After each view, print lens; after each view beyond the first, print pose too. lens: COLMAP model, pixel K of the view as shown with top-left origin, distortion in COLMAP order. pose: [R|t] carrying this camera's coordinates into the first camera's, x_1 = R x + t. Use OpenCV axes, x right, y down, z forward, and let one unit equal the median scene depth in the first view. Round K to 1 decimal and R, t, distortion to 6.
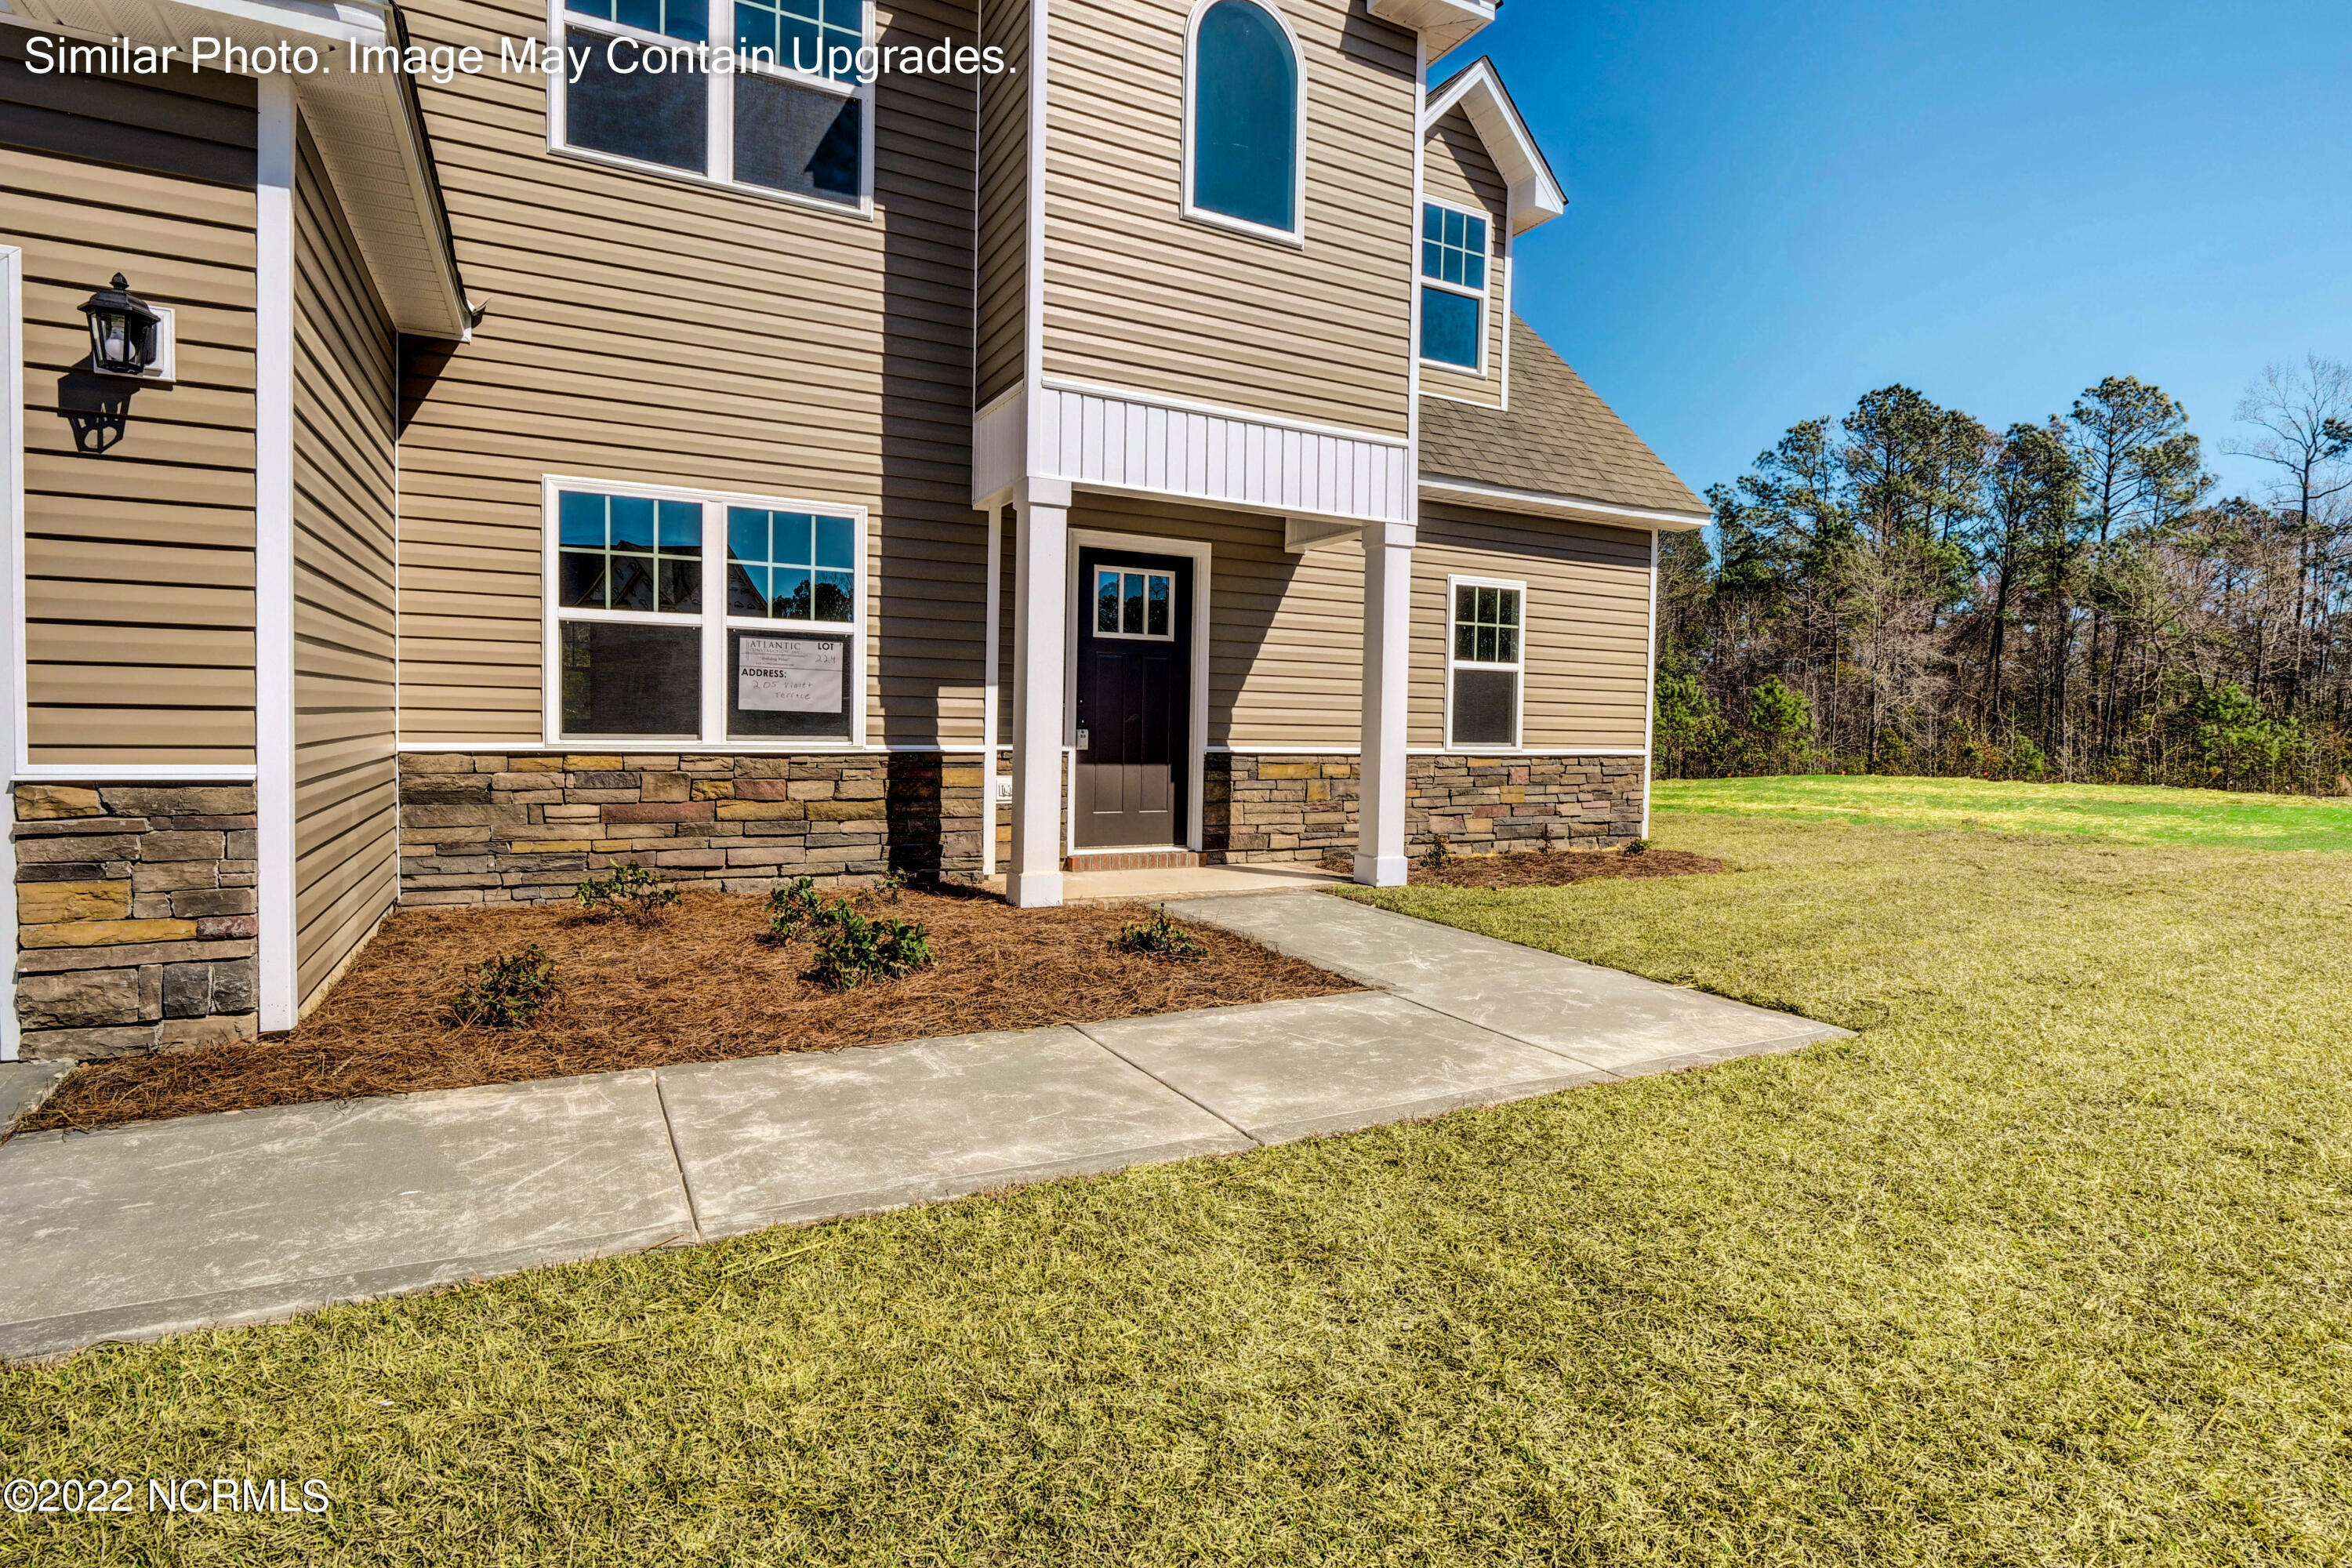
lens RADIAL K [[1140.5, 0, 1173.3], [0, 1140.5, 768.7], [0, 0, 1]] dist [-0.004334, -0.001234]
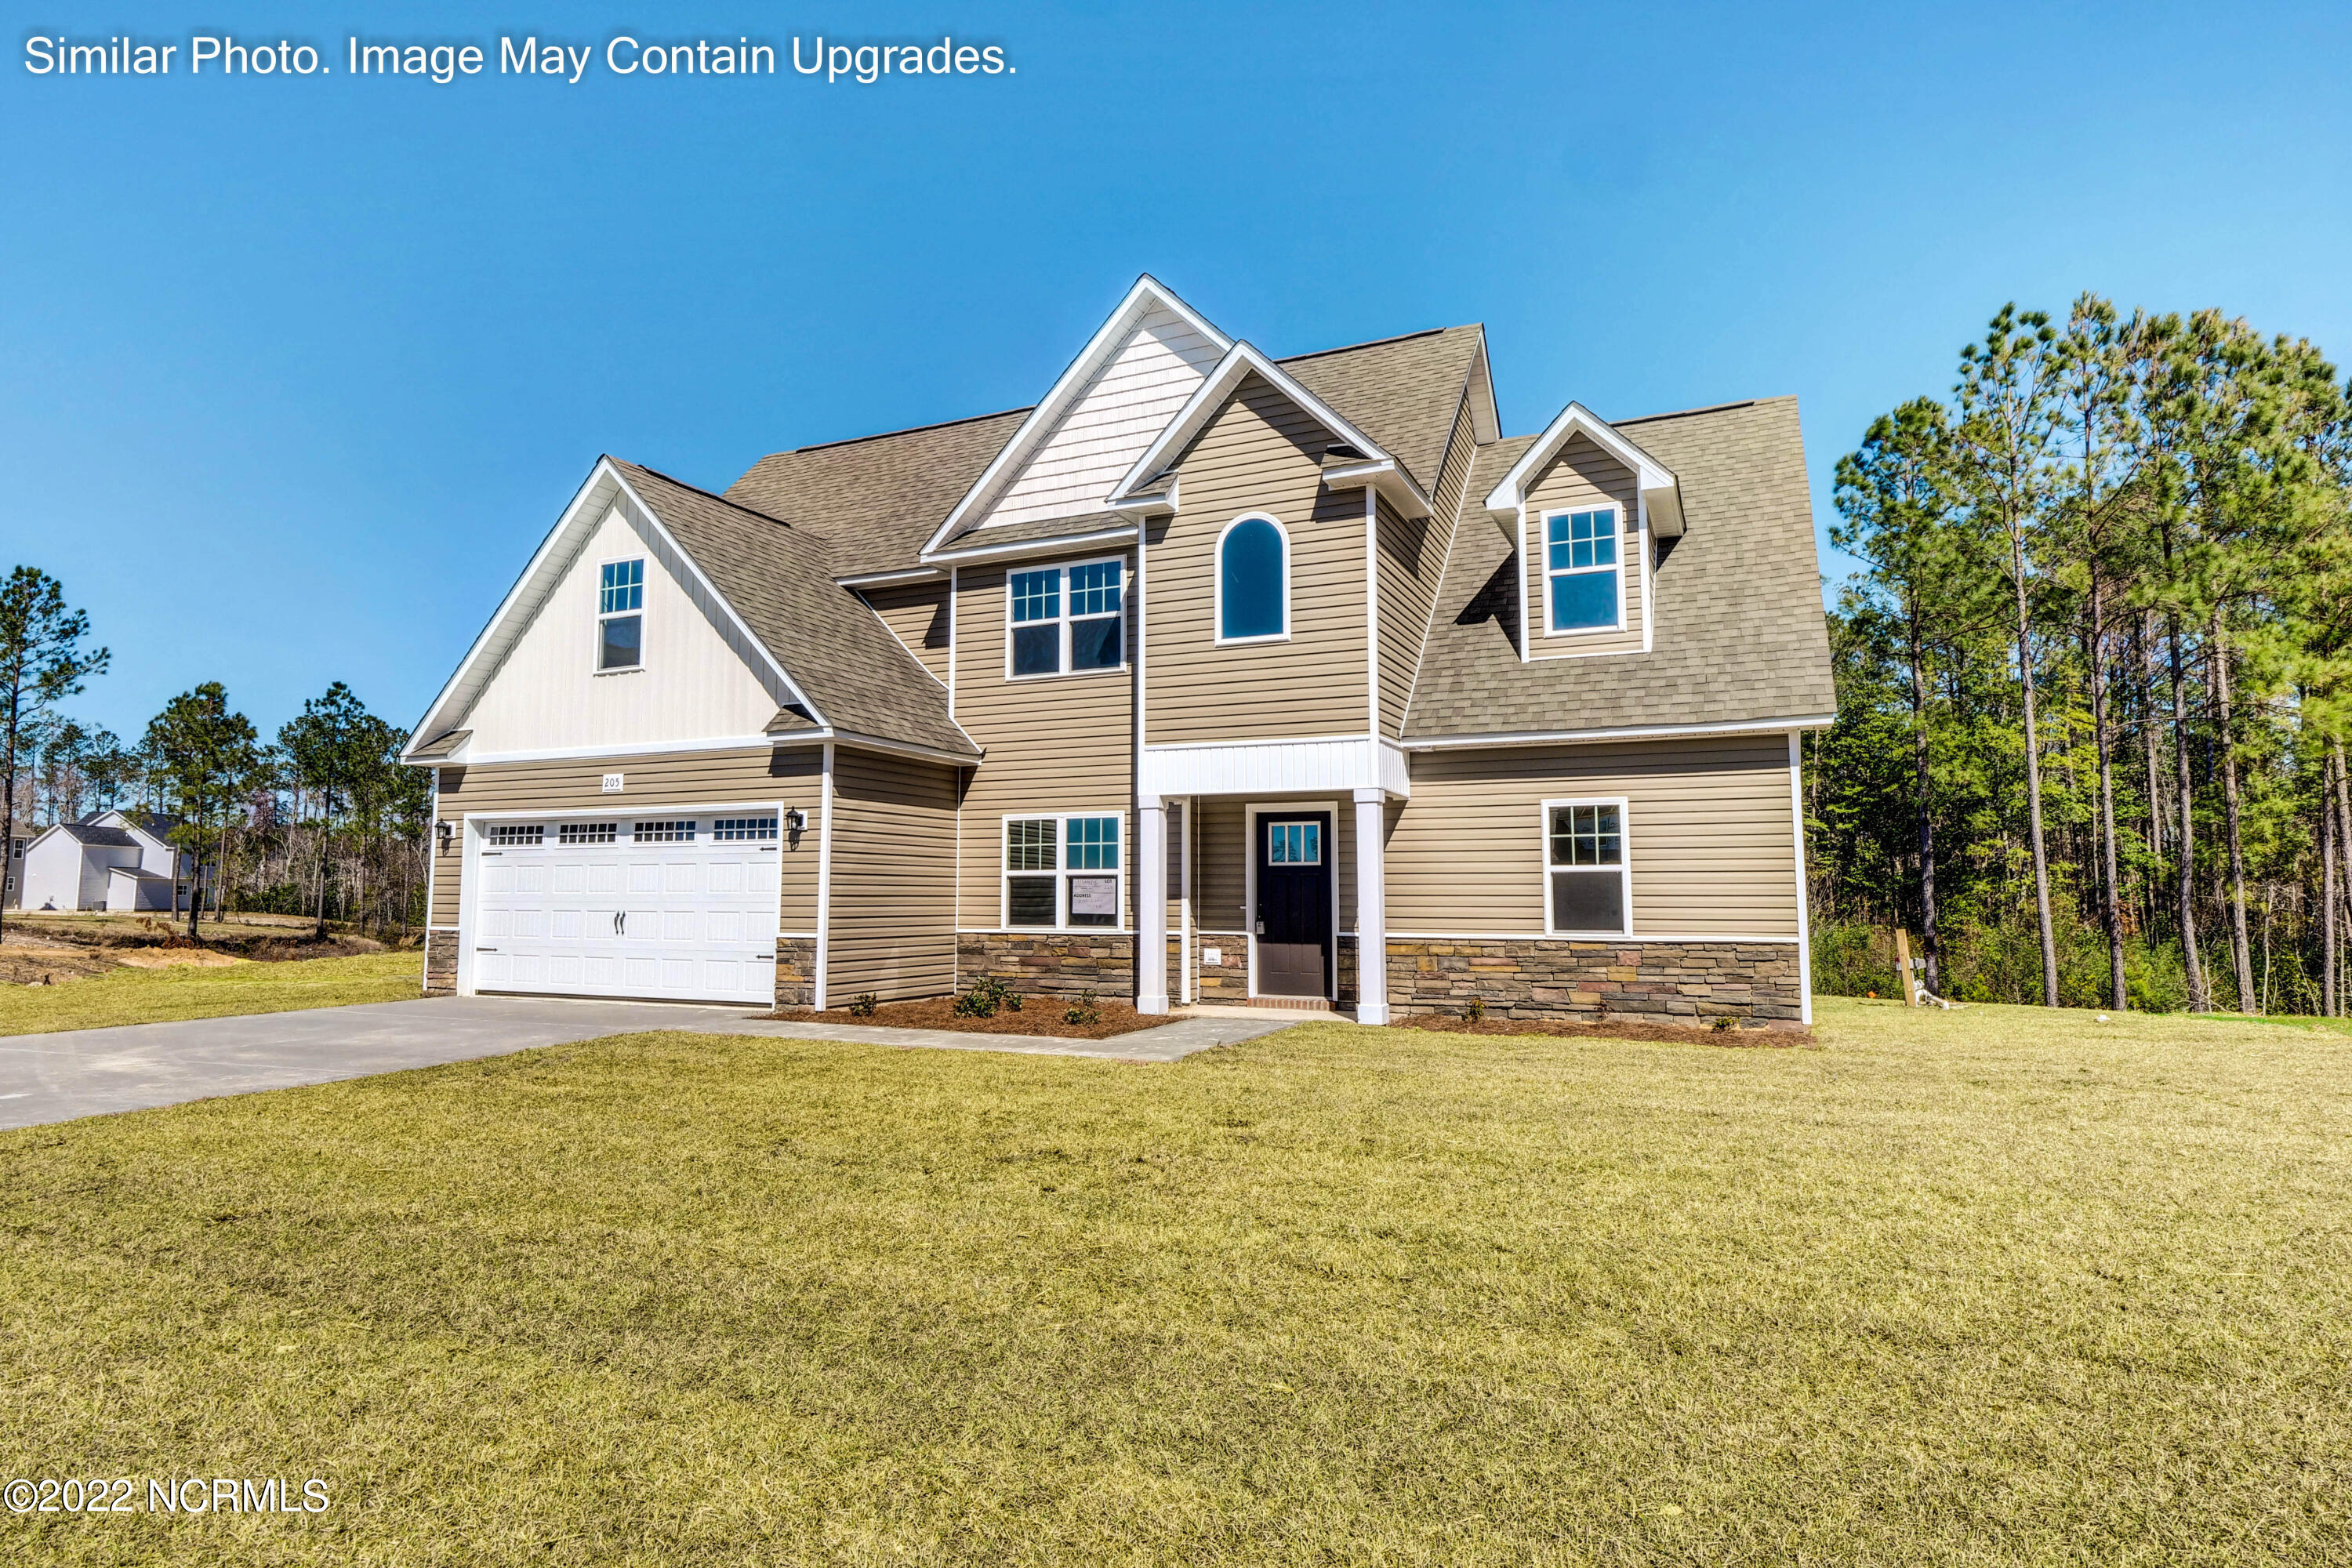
lens RADIAL K [[1294.0, 0, 1176.0], [0, 1294.0, 784.0], [0, 0, 1]] dist [-0.000805, -0.000051]
pose [[0.608266, -0.090302, -0.788580, 1.308532], [-0.022380, 0.991161, -0.130763, 0.015657], [0.793418, 0.097187, 0.600868, -0.246795]]
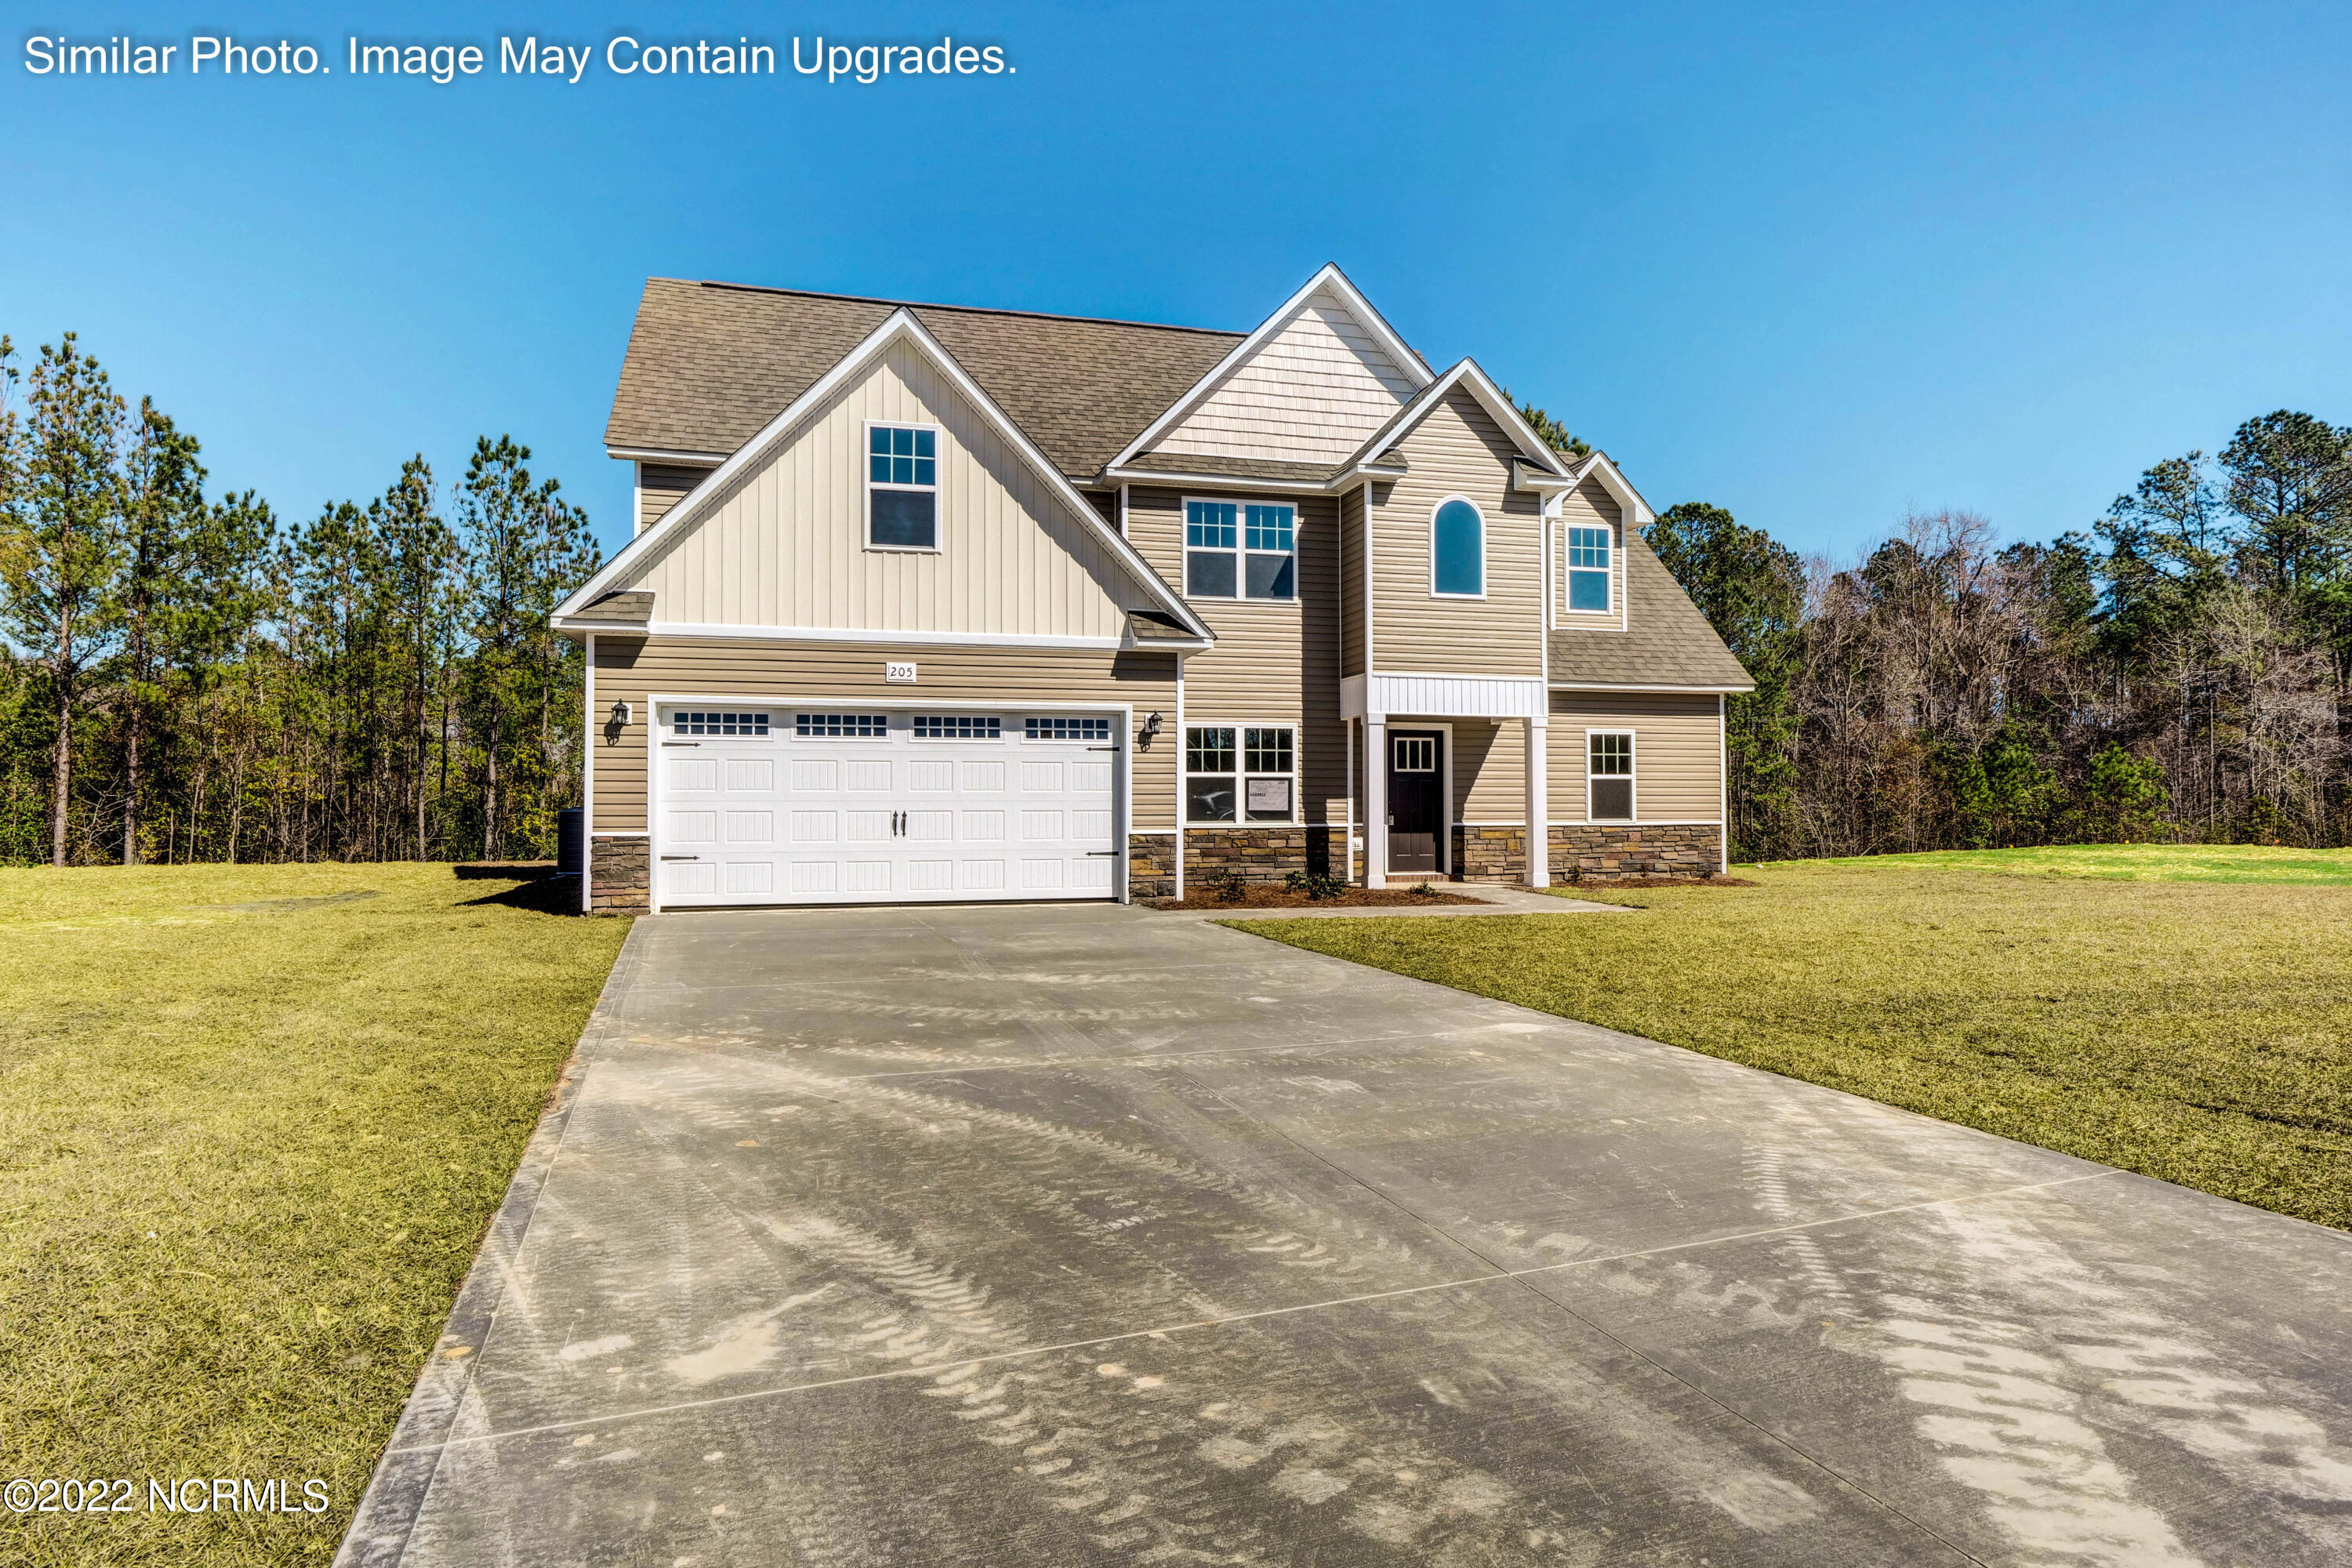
lens RADIAL K [[1237.2, 0, 1176.0], [0, 1237.2, 784.0], [0, 0, 1]] dist [-0.013844, -0.000564]
pose [[0.971445, -0.024366, -0.236011, 0.073390], [0.010617, 0.998181, -0.059353, 0.037471], [0.237028, 0.055152, 0.969936, -1.272155]]
